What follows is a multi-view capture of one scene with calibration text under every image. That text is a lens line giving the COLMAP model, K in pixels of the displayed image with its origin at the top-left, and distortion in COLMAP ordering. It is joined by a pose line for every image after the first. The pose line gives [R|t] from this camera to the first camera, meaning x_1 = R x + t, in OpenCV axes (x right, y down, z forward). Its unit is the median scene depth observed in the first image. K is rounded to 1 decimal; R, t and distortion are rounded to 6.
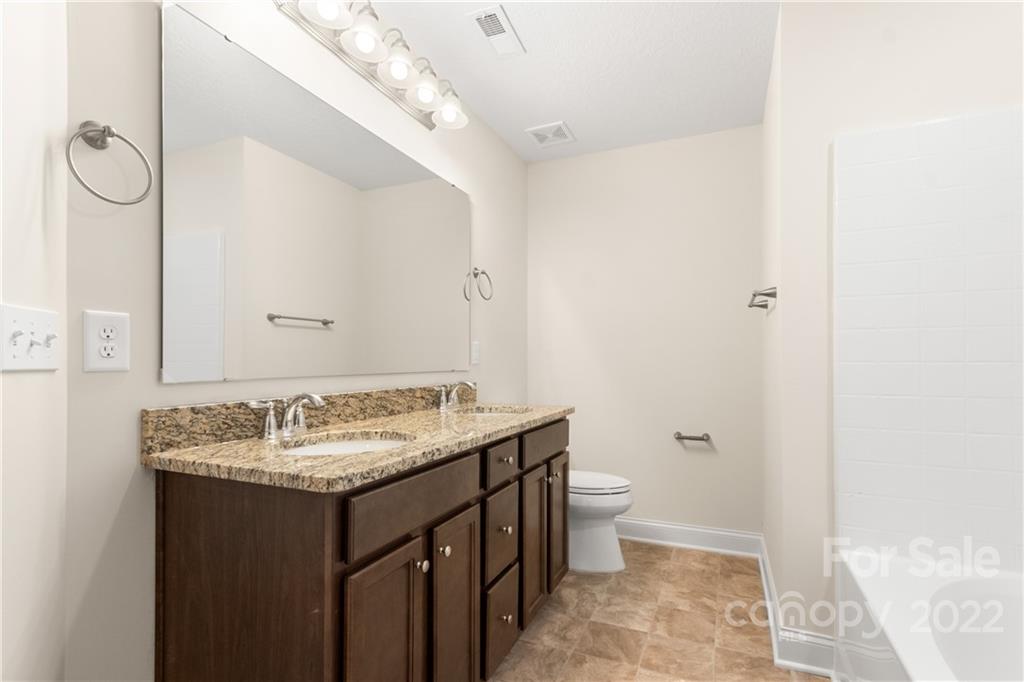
lens RADIAL K [[486.2, 0, 513.3], [0, 486.2, 356.4], [0, 0, 1]] dist [0.002611, -0.000625]
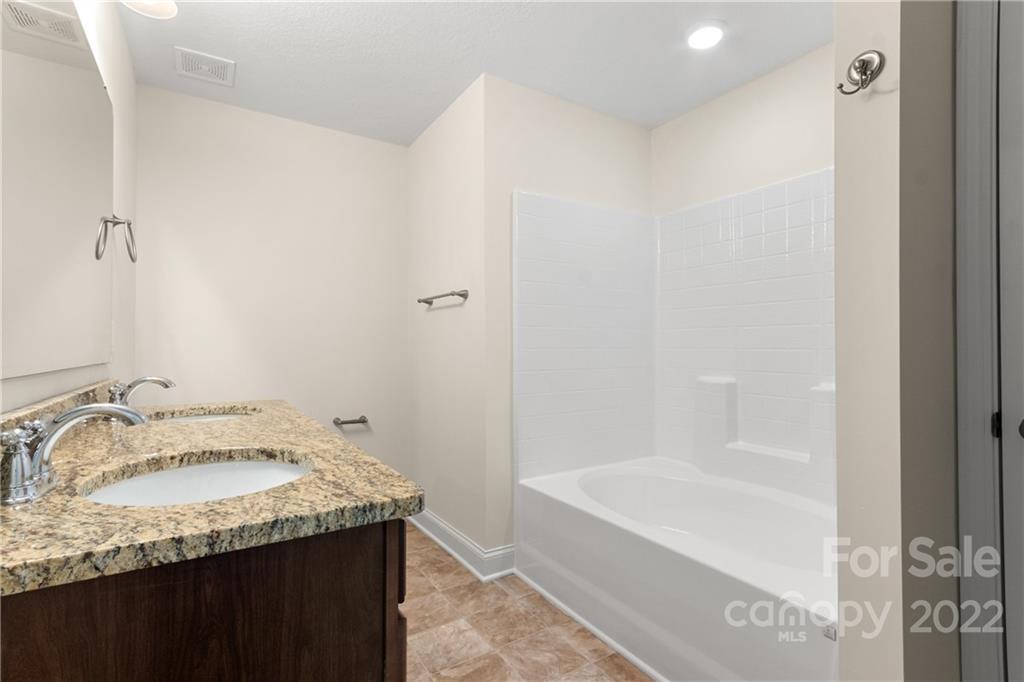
lens RADIAL K [[481.1, 0, 512.0], [0, 481.1, 341.0], [0, 0, 1]] dist [0.000468, -0.000538]
pose [[0.556815, 0.011279, 0.830560, -0.567683], [-0.006602, 0.999936, -0.009153, 0.002655], [-0.830610, -0.000387, 0.556854, 0.258466]]
